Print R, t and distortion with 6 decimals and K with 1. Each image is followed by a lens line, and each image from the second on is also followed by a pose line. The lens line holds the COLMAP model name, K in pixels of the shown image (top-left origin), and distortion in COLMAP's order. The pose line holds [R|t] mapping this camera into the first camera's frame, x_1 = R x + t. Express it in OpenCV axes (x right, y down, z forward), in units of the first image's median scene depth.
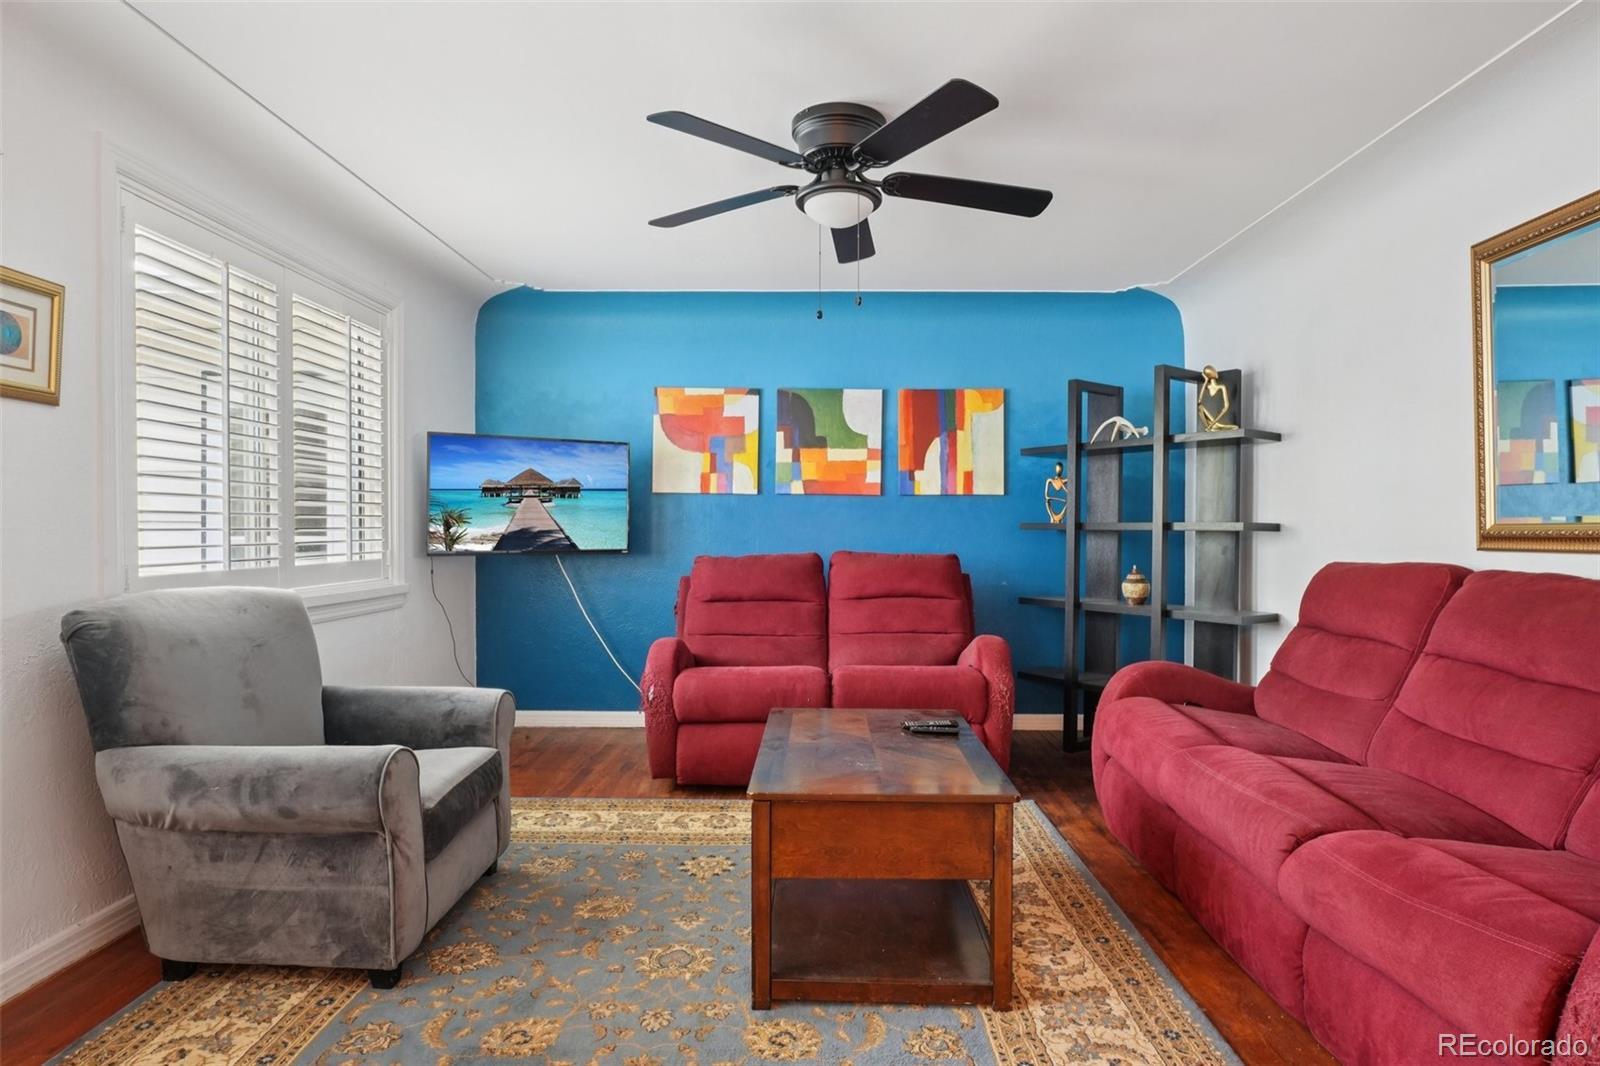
lens RADIAL K [[875.5, 0, 802.1], [0, 875.5, 564.3], [0, 0, 1]] dist [-0.031323, 0.012206]
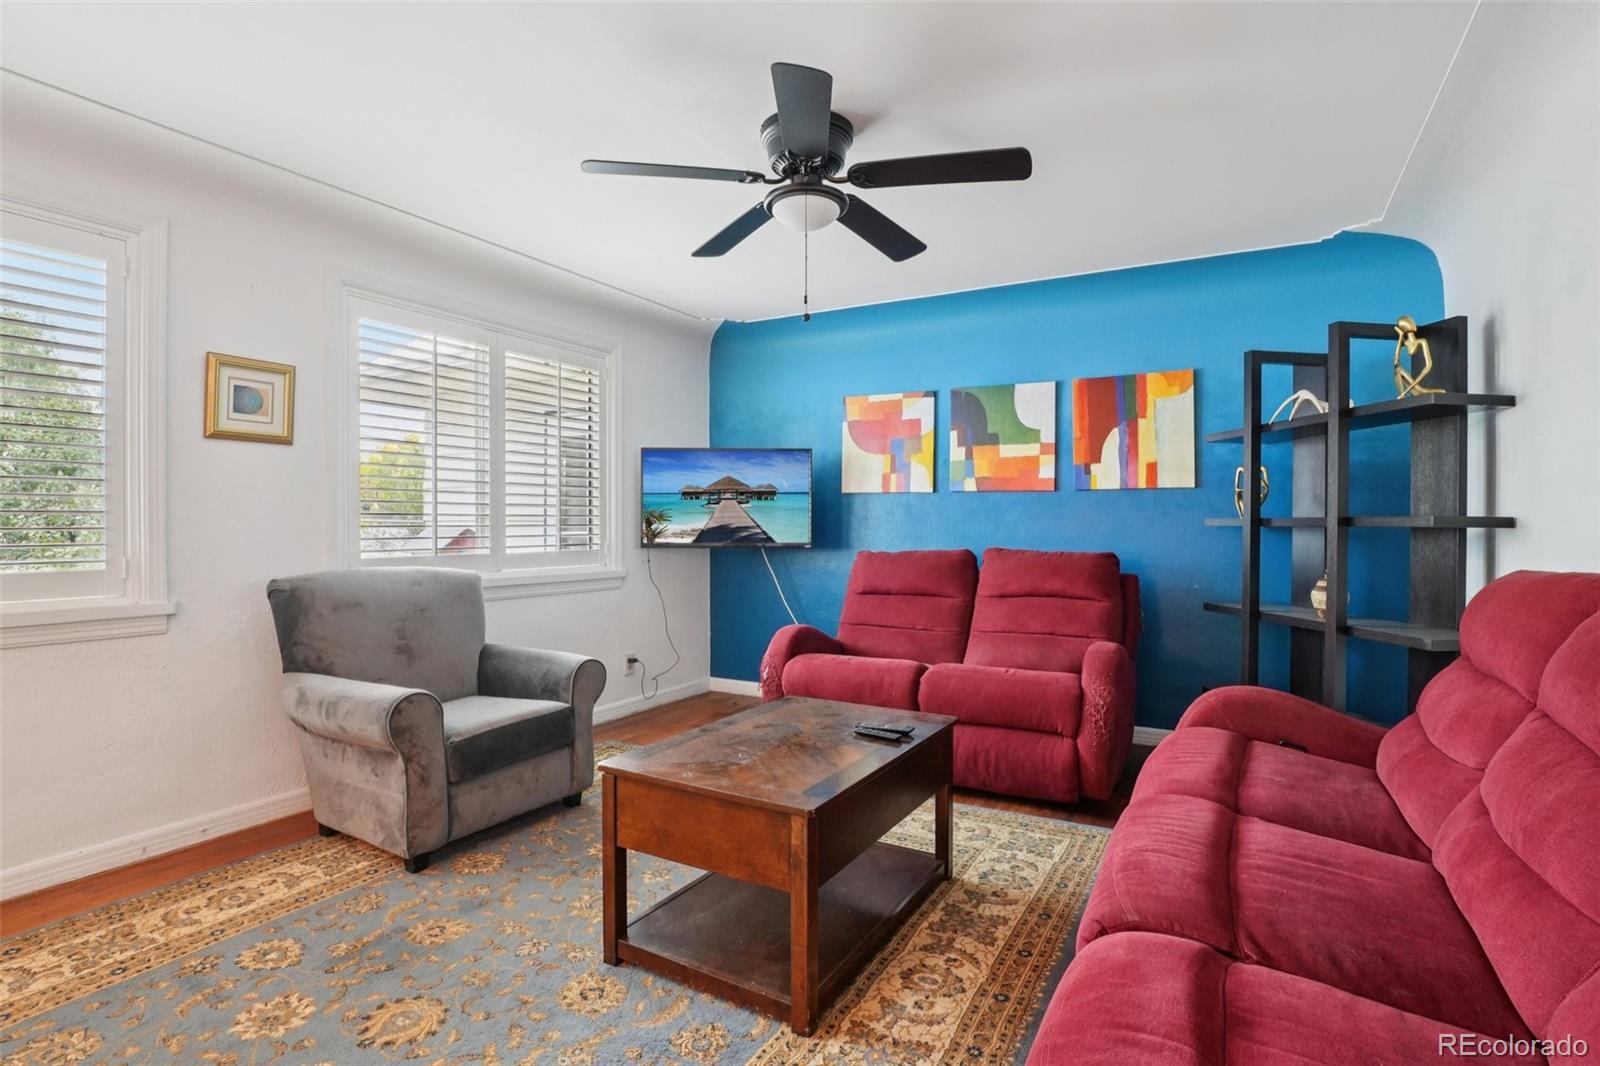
lens RADIAL K [[791.7, 0, 804.0], [0, 791.7, 551.5], [0, 0, 1]] dist [-0.045142, 0.011271]
pose [[0.874120, 0.014479, -0.485494, 0.297038], [-0.019050, 0.999808, -0.004481, -0.003273], [0.485336, 0.013166, 0.874229, 0.118338]]
